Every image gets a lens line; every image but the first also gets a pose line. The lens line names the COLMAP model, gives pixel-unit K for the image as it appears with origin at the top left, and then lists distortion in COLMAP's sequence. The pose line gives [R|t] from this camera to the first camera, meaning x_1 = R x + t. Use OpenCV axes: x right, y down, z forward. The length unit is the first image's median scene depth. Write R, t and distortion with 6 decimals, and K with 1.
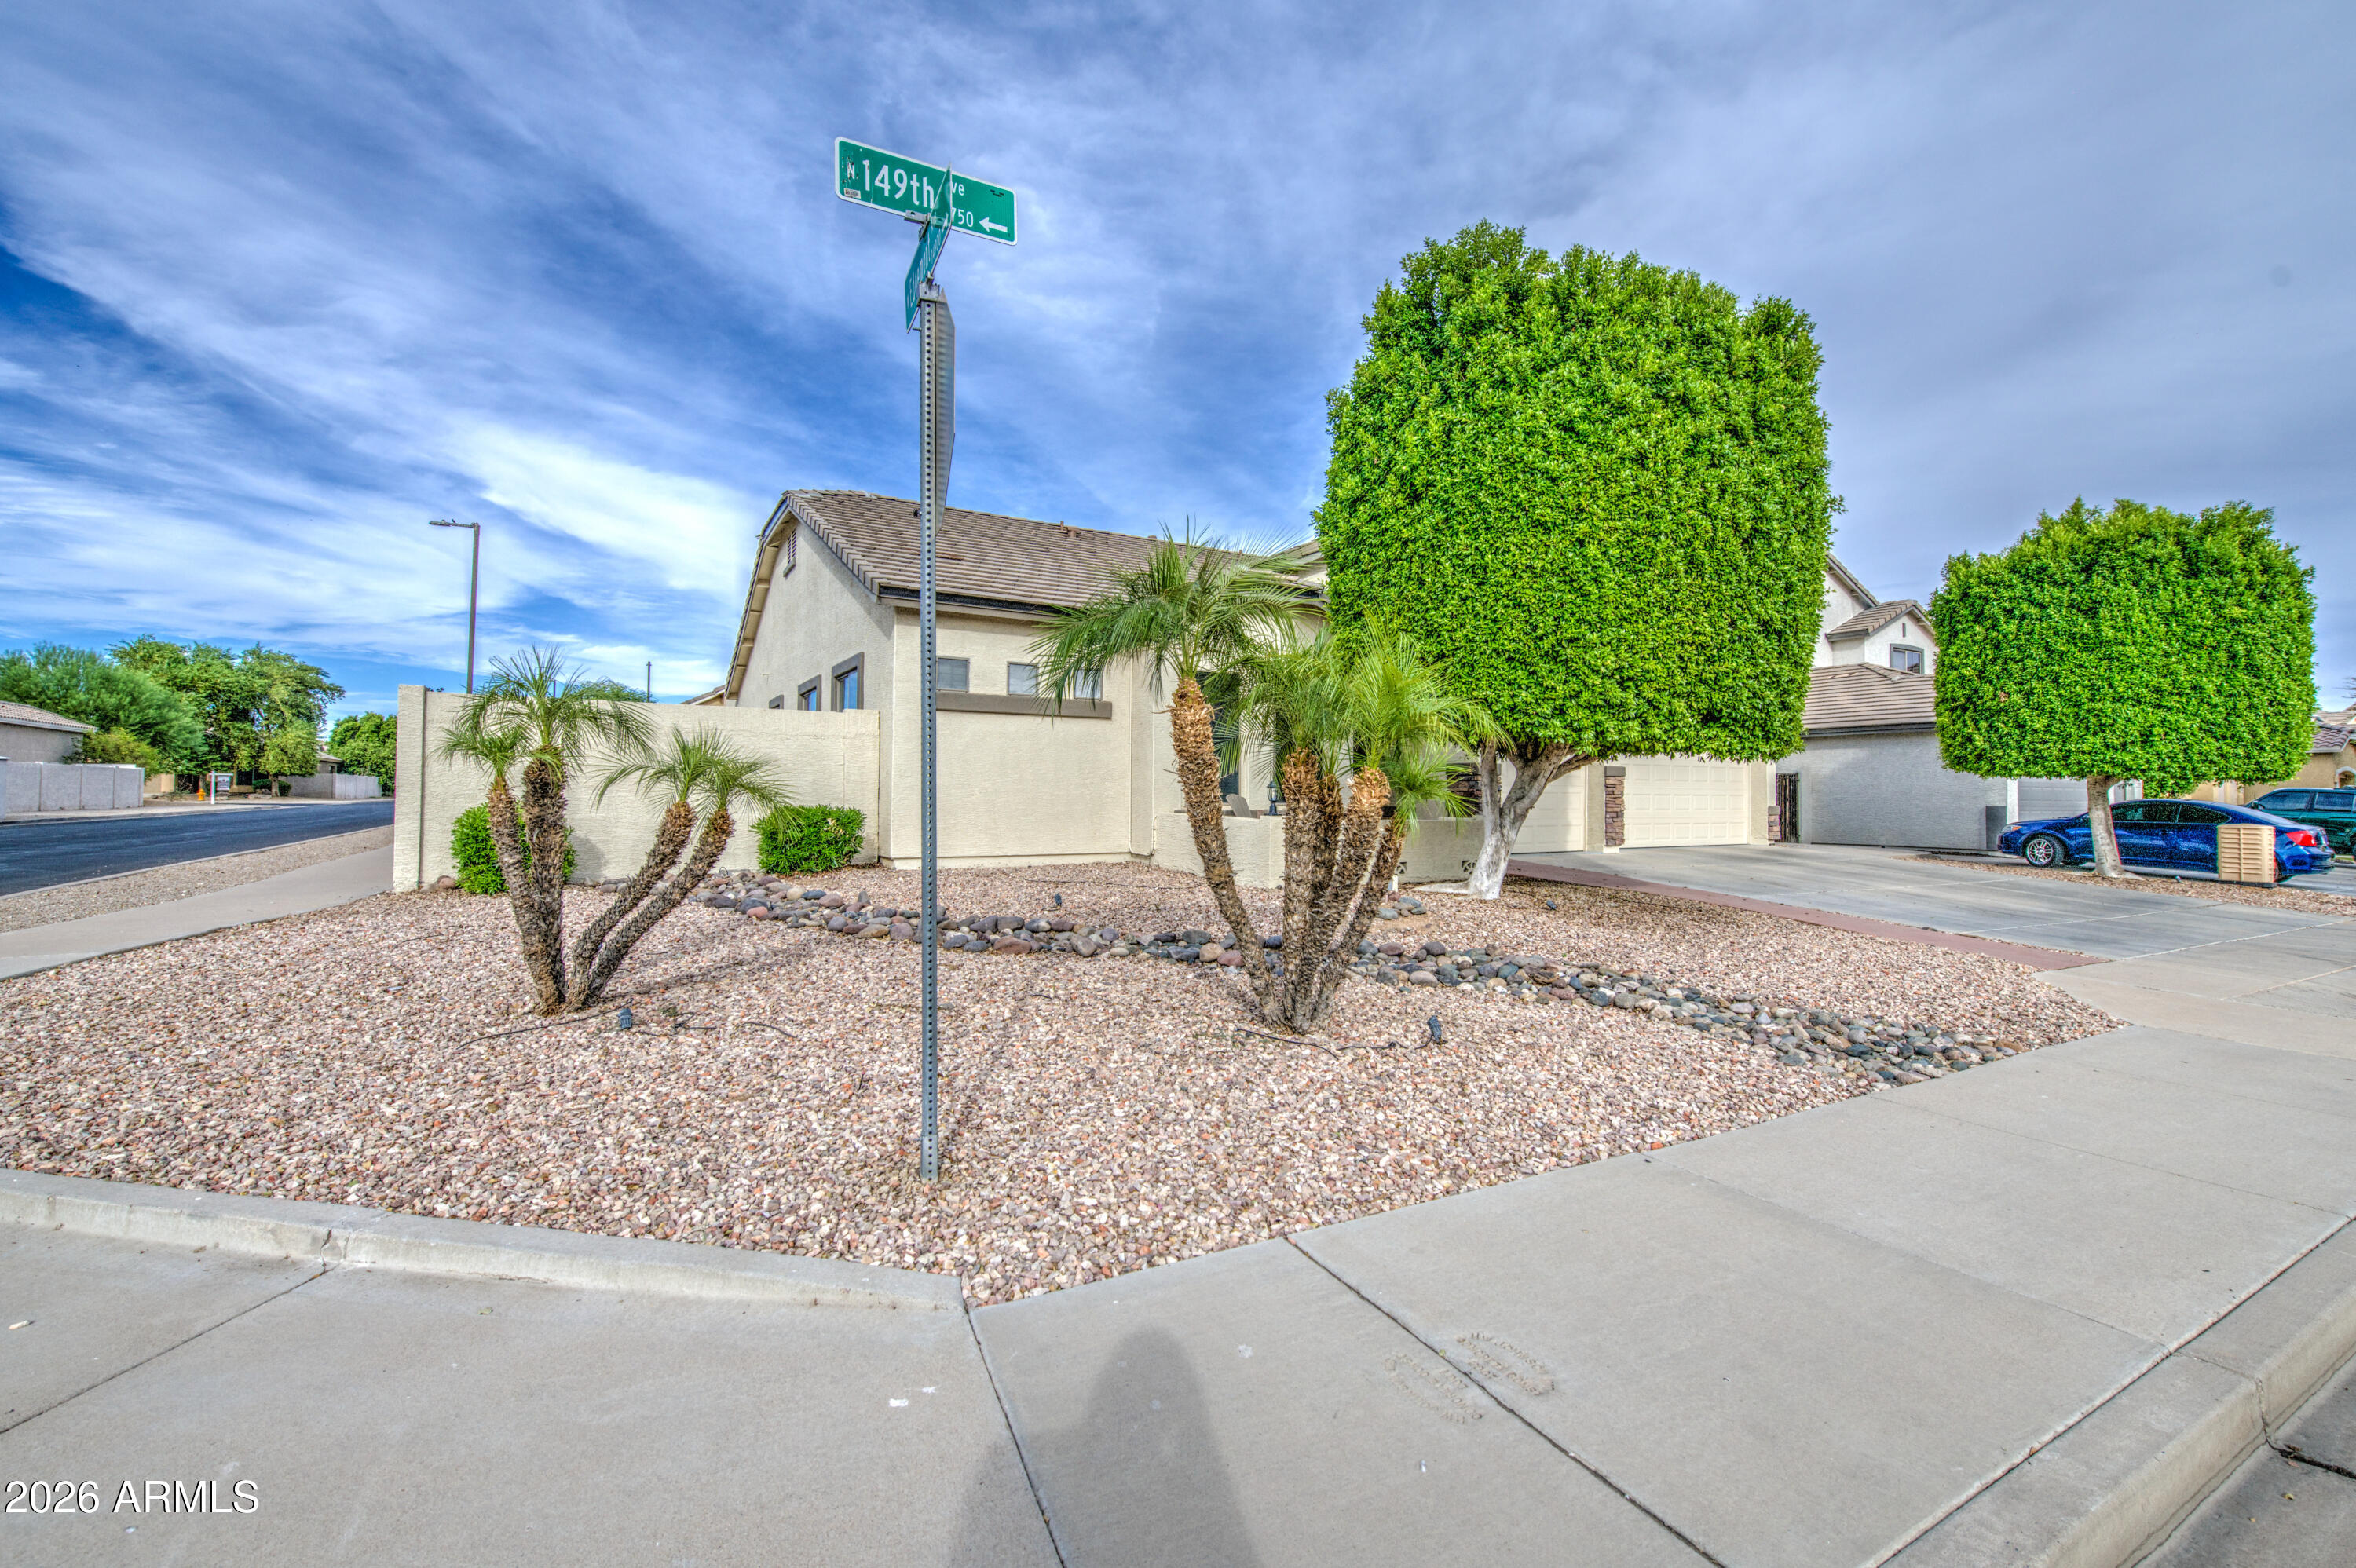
lens RADIAL K [[955.6, 0, 1201.1], [0, 955.6, 784.2], [0, 0, 1]] dist [0.001821, 0.000109]
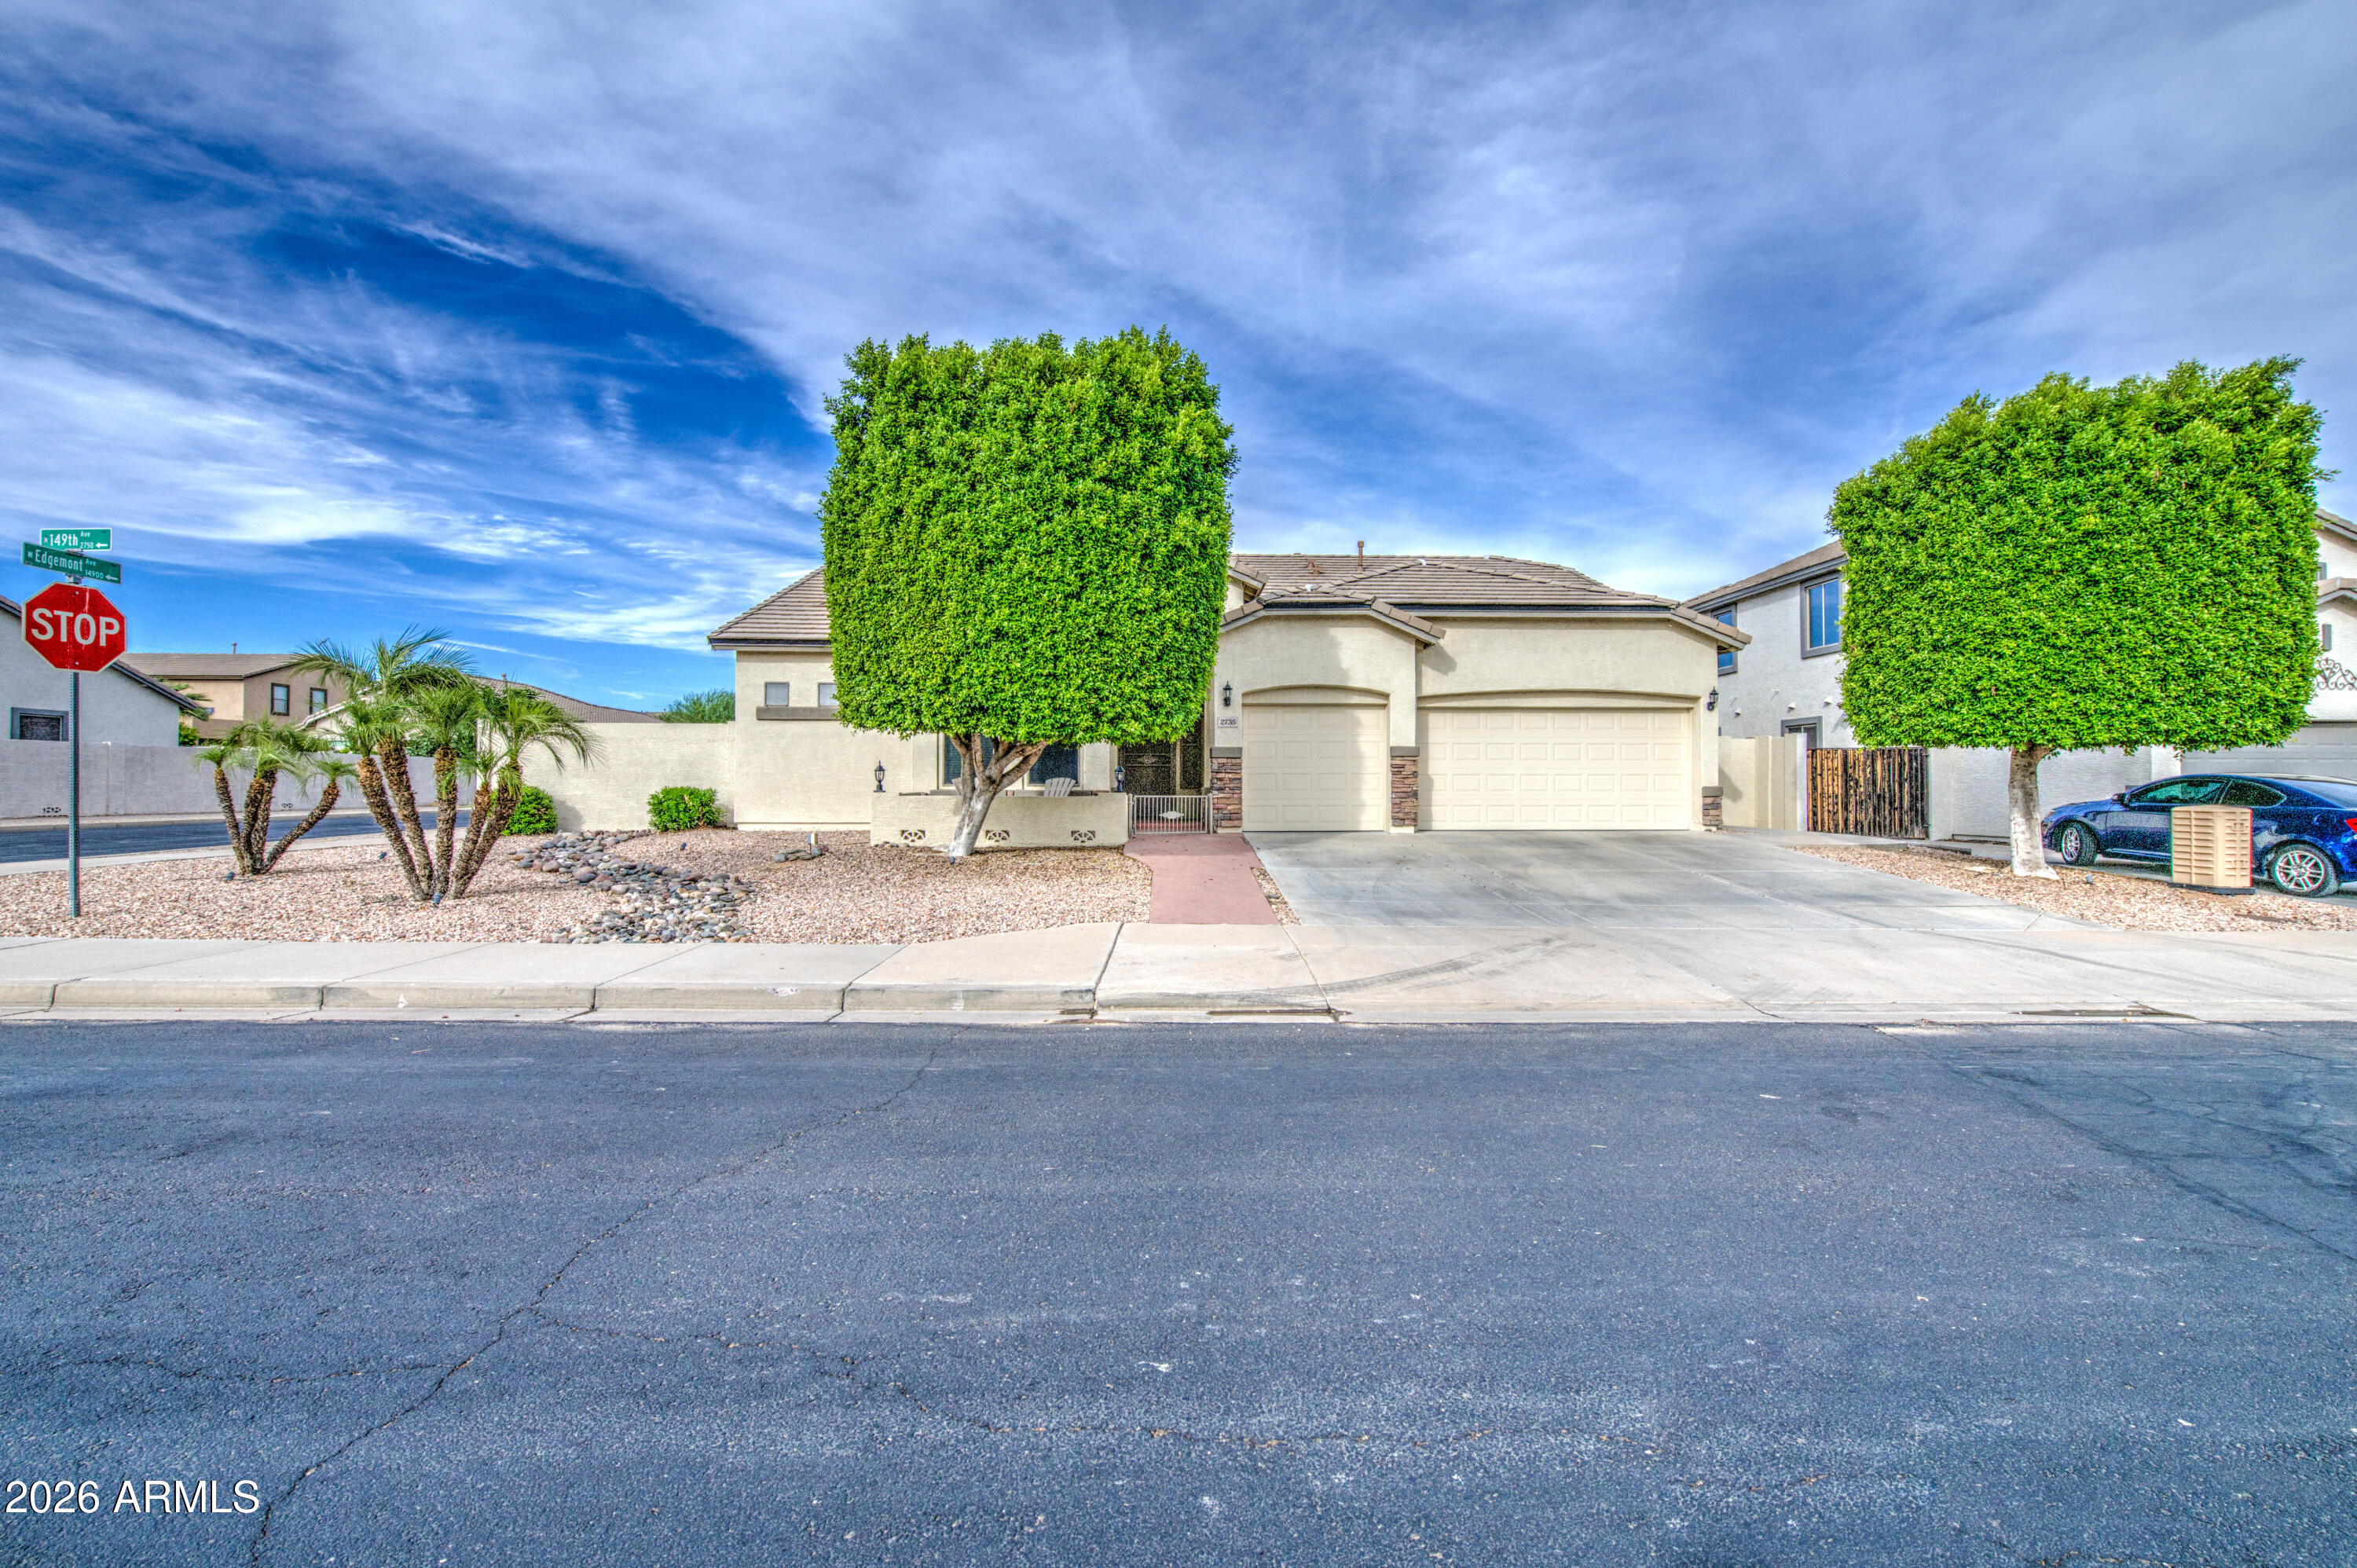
lens RADIAL K [[967.3, 0, 1281.2], [0, 967.3, 792.1], [0, 0, 1]] dist [-0.037939, 0.000078]
pose [[0.893678, -0.001945, -0.448704, 0.772273], [0.011061, 0.999782, 0.017695, 0.010256], [0.448572, -0.020777, 0.893505, 0.050642]]
